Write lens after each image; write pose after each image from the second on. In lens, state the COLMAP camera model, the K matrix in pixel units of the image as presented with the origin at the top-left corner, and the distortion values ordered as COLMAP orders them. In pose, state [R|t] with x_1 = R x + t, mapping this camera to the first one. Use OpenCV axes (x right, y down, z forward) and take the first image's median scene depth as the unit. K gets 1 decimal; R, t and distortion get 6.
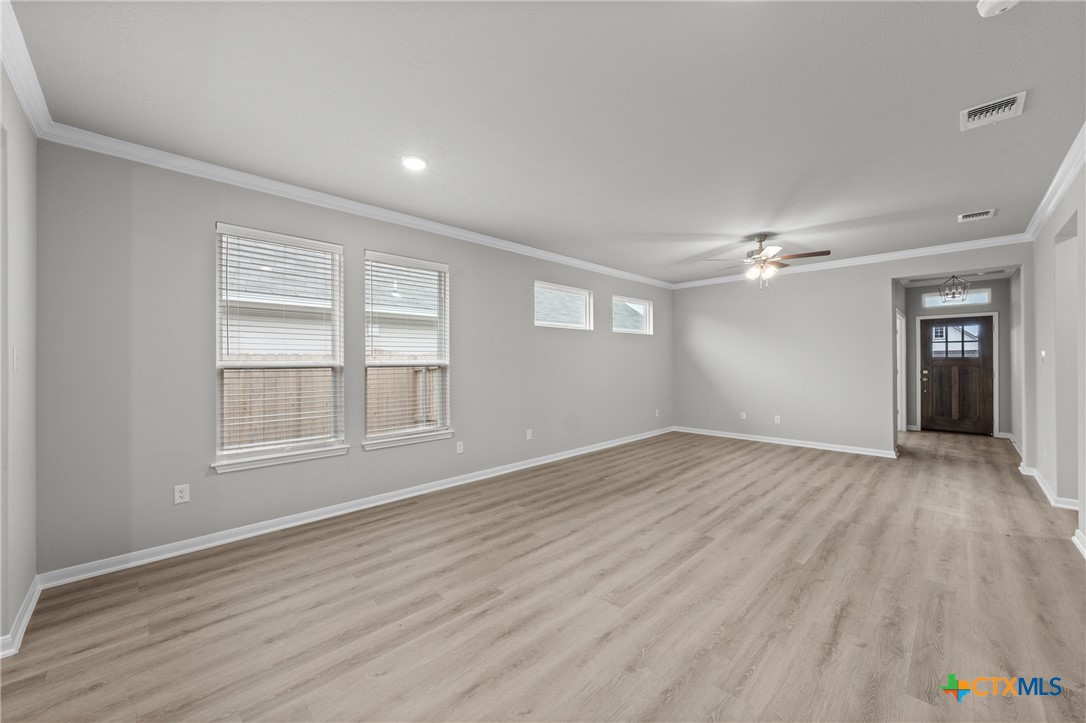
lens RADIAL K [[414.2, 0, 541.5], [0, 414.2, 362.0], [0, 0, 1]] dist [-0.006287, -0.000061]
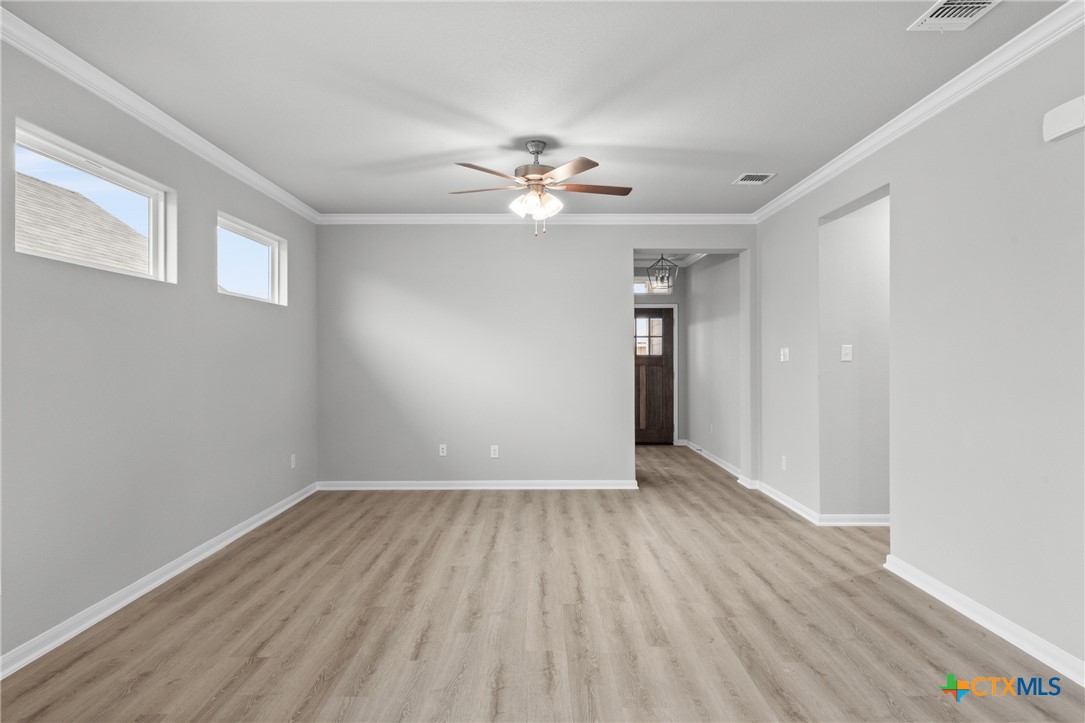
lens RADIAL K [[625.8, 0, 545.6], [0, 625.8, 357.3], [0, 0, 1]] dist [0.001210, -0.000620]
pose [[0.693703, 0.004368, 0.720248, -0.104401], [-0.000729, 0.999985, -0.005362, 0.000022], [-0.720260, 0.003194, 0.693696, 0.436108]]
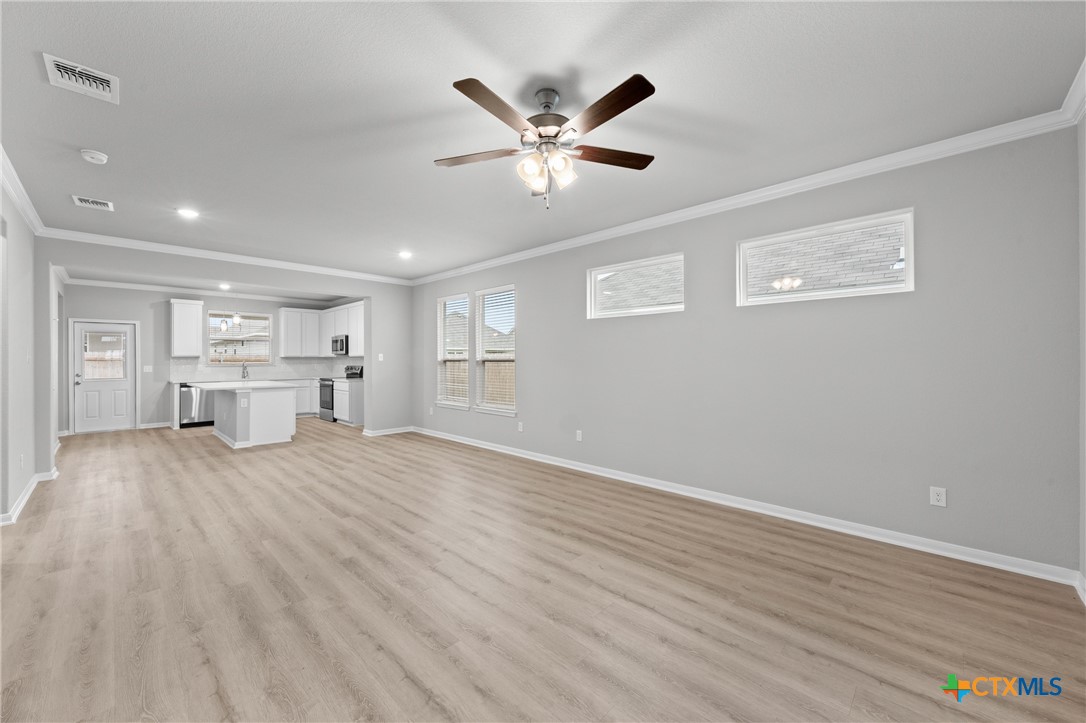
lens RADIAL K [[414.2, 0, 541.5], [0, 414.2, 362.0], [0, 0, 1]] dist [-0.006287, -0.000061]
pose [[0.028925, 0.014177, -0.999481, 1.147906], [0.000521, 0.999899, 0.014198, -0.008064], [0.999581, -0.000931, 0.028915, 1.120049]]
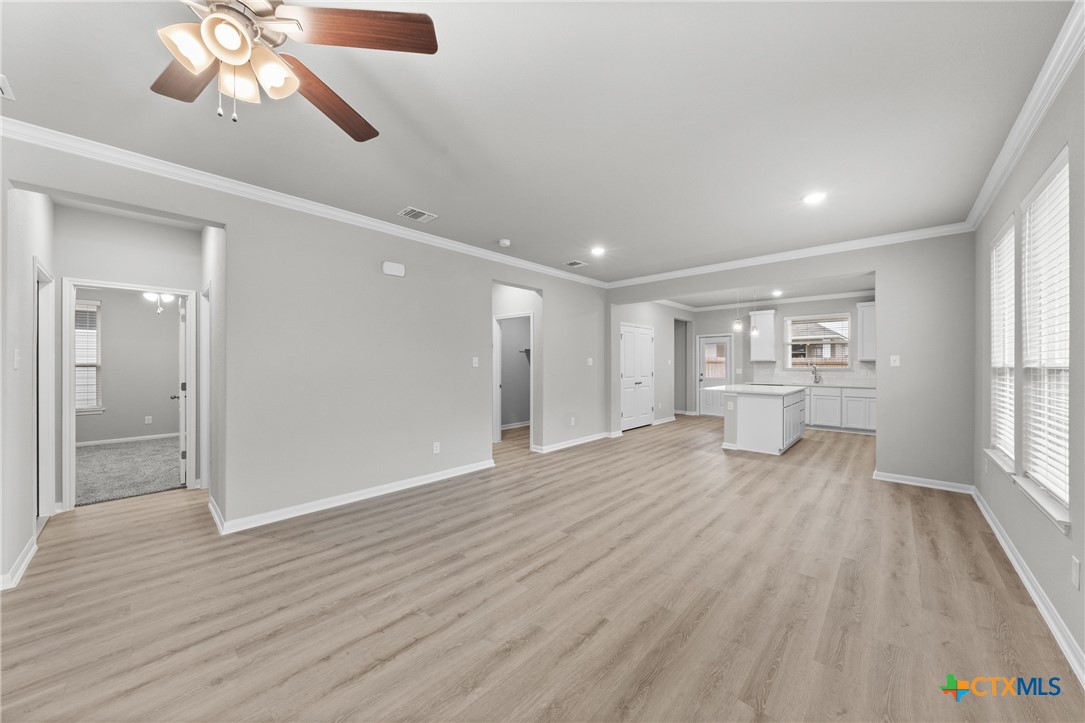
lens RADIAL K [[377.7, 0, 549.5], [0, 377.7, 362.9], [0, 0, 1]] dist [-0.005961, -0.000134]
pose [[-0.998445, 0.006143, -0.055414, 0.371588], [0.006205, 0.999980, -0.000947, -0.002302], [0.055407, -0.001289, -0.998463, 1.460520]]
